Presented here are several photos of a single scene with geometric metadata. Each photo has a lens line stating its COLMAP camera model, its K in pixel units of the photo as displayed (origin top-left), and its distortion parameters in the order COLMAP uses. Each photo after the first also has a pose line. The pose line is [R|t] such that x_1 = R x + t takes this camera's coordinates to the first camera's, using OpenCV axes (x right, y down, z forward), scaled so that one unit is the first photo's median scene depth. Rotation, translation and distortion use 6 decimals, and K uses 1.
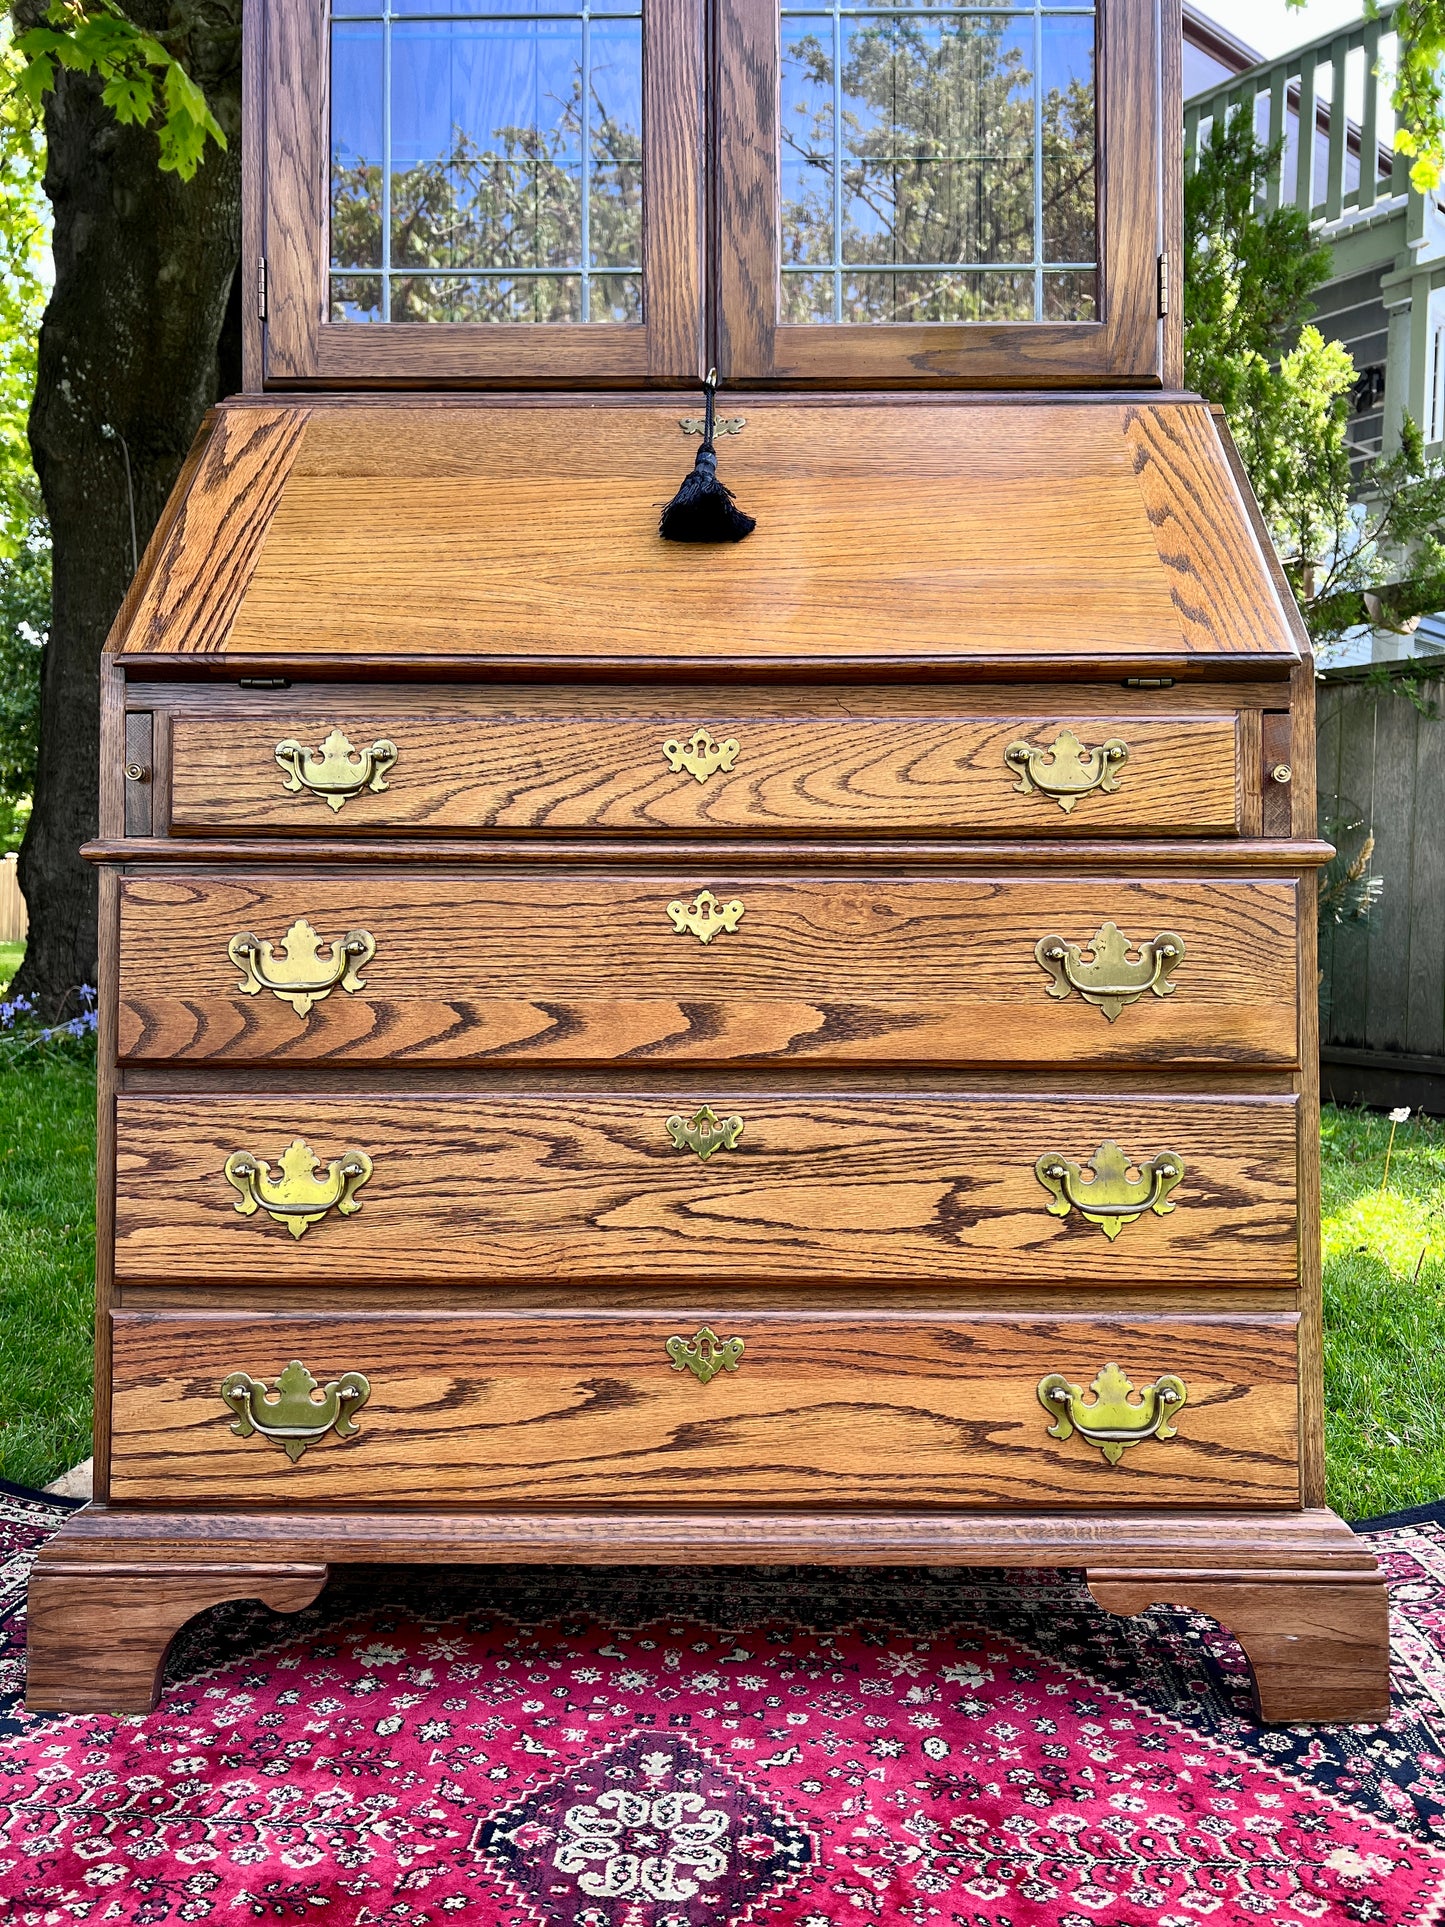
lens RADIAL K [[1445.4, 0, 730.8], [0, 1445.4, 955.6], [0, 0, 1]] dist [0.082369, -0.116678]
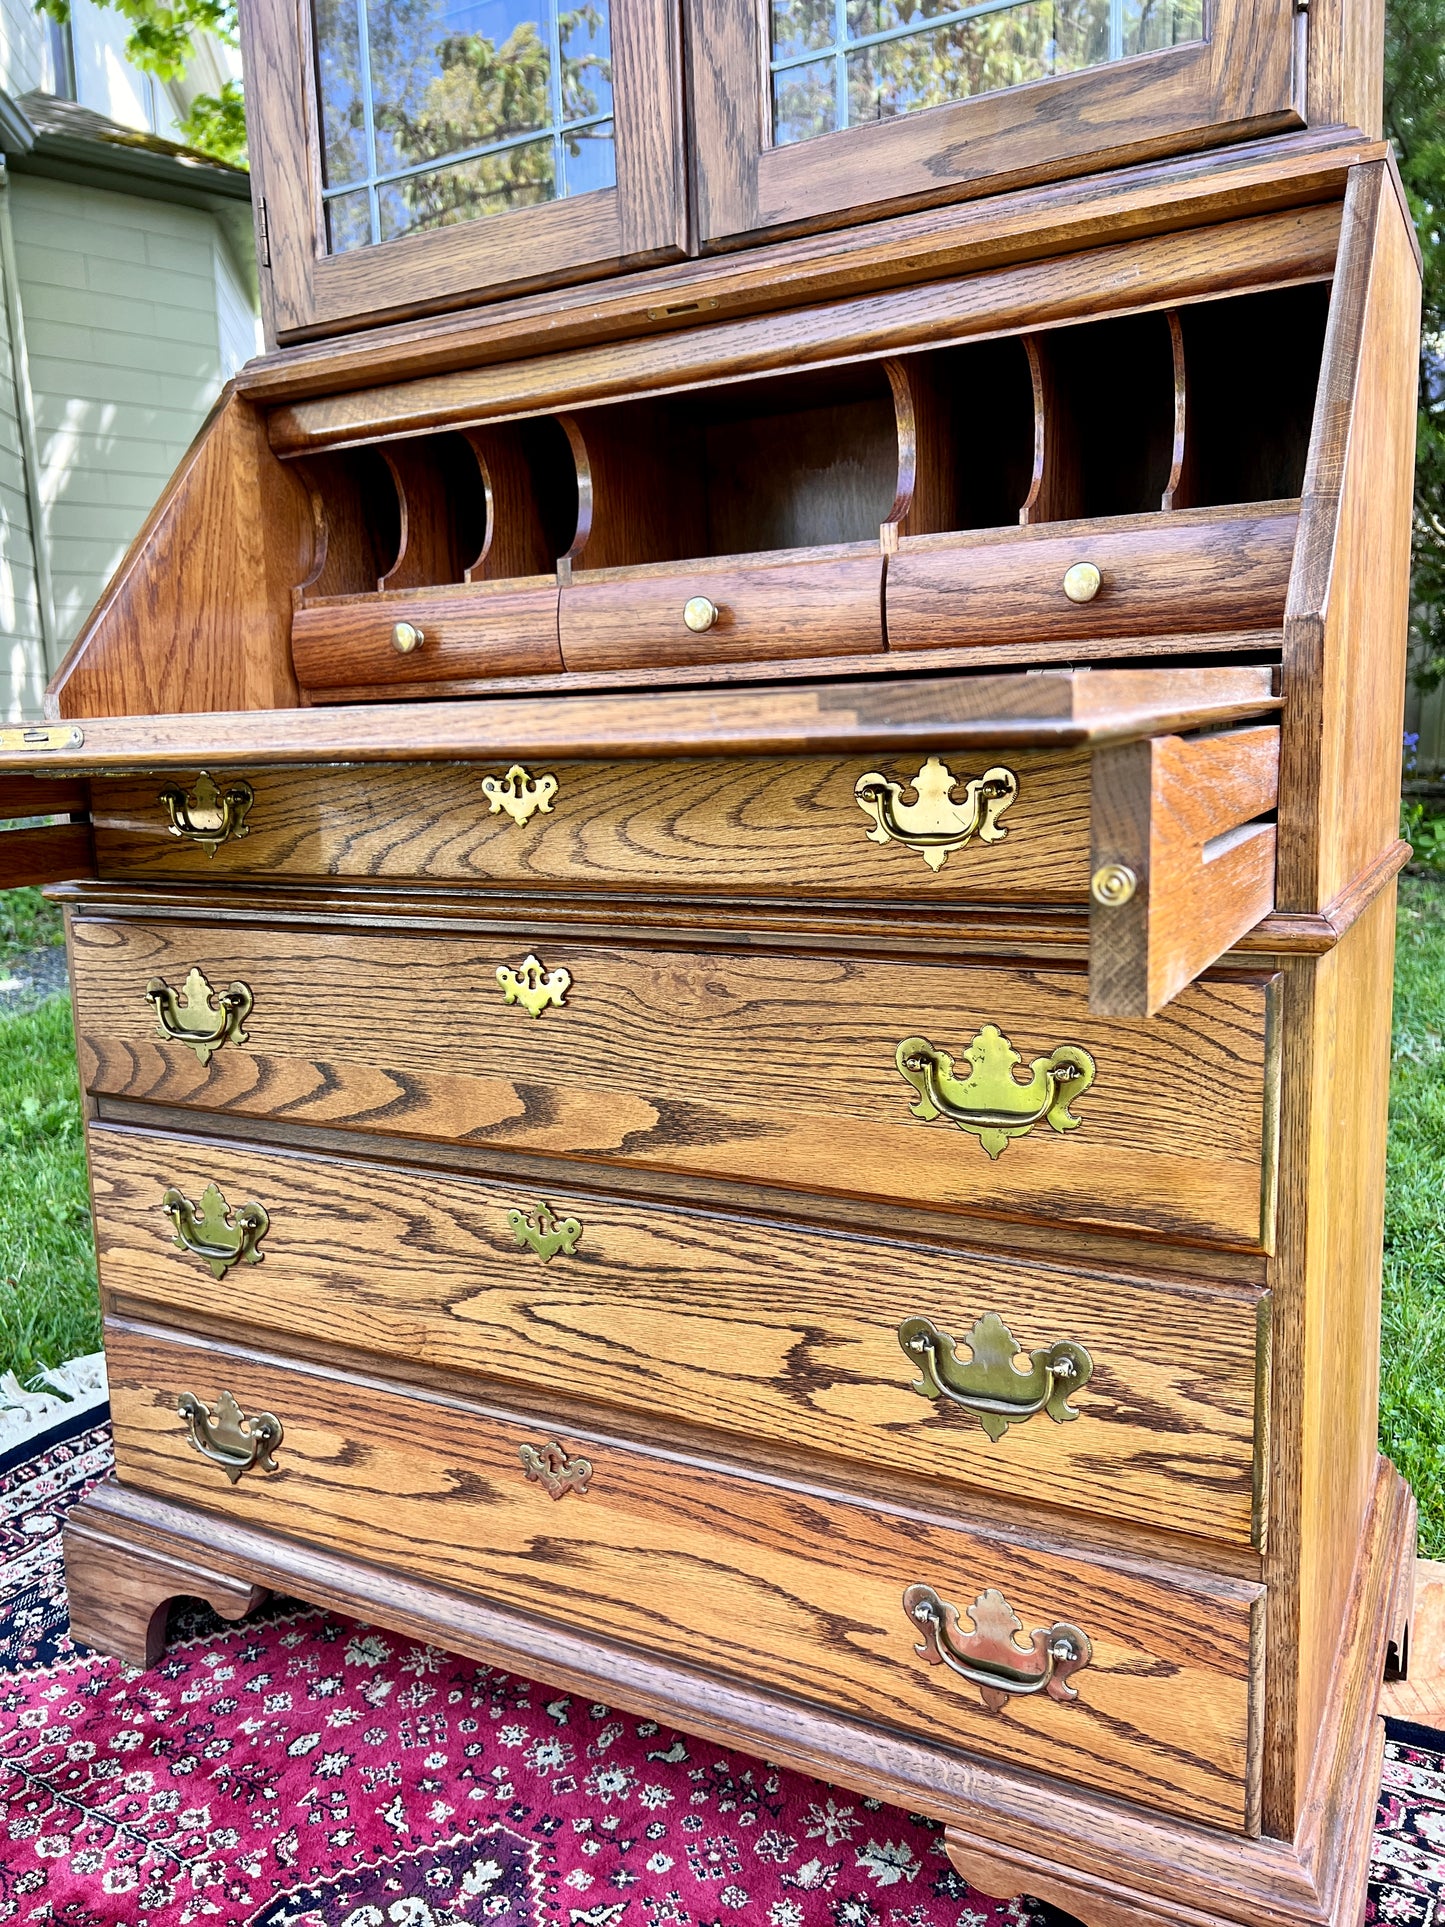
lens RADIAL K [[1456.6, 0, 709.4], [0, 1456.6, 961.1], [0, 0, 1]] dist [0.049496, -0.066593]
pose [[0.880122, 0.041882, -0.472896, 0.477105], [0.042184, 0.985262, 0.165771, -0.178794], [0.472869, -0.165847, 0.865384, 0.315752]]
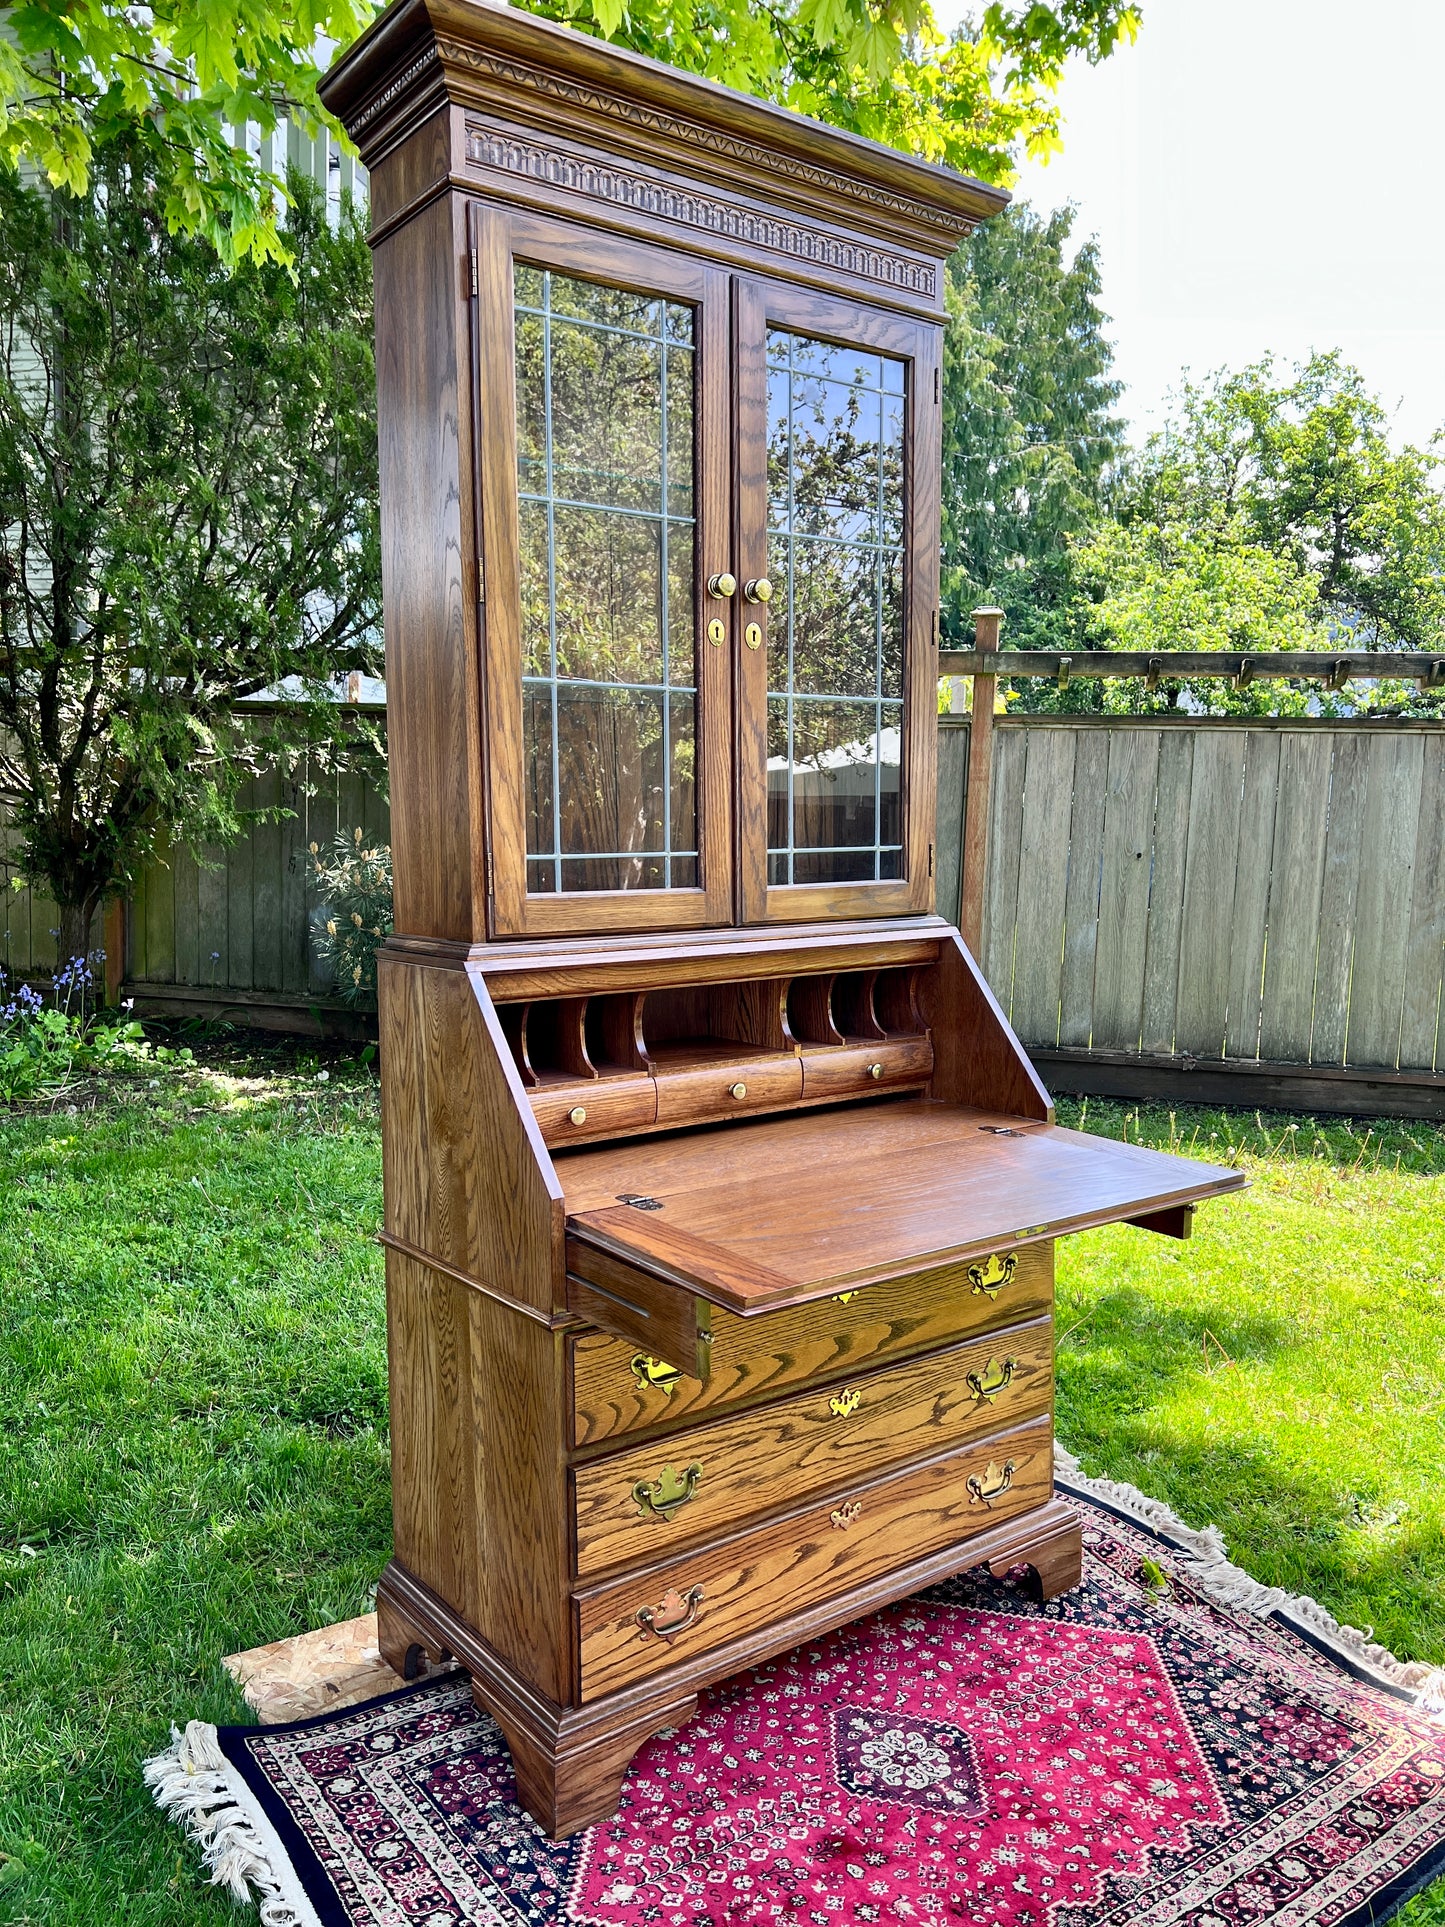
lens RADIAL K [[1453.0, 0, 725.7], [0, 1453.0, 956.3], [0, 0, 1]] dist [0.041898, -0.046902]
pose [[0.788344, -0.063307, 0.611970, -1.259403], [-0.004193, 0.994116, 0.108240, -0.656422], [-0.615221, -0.087896, 0.783439, -0.333778]]
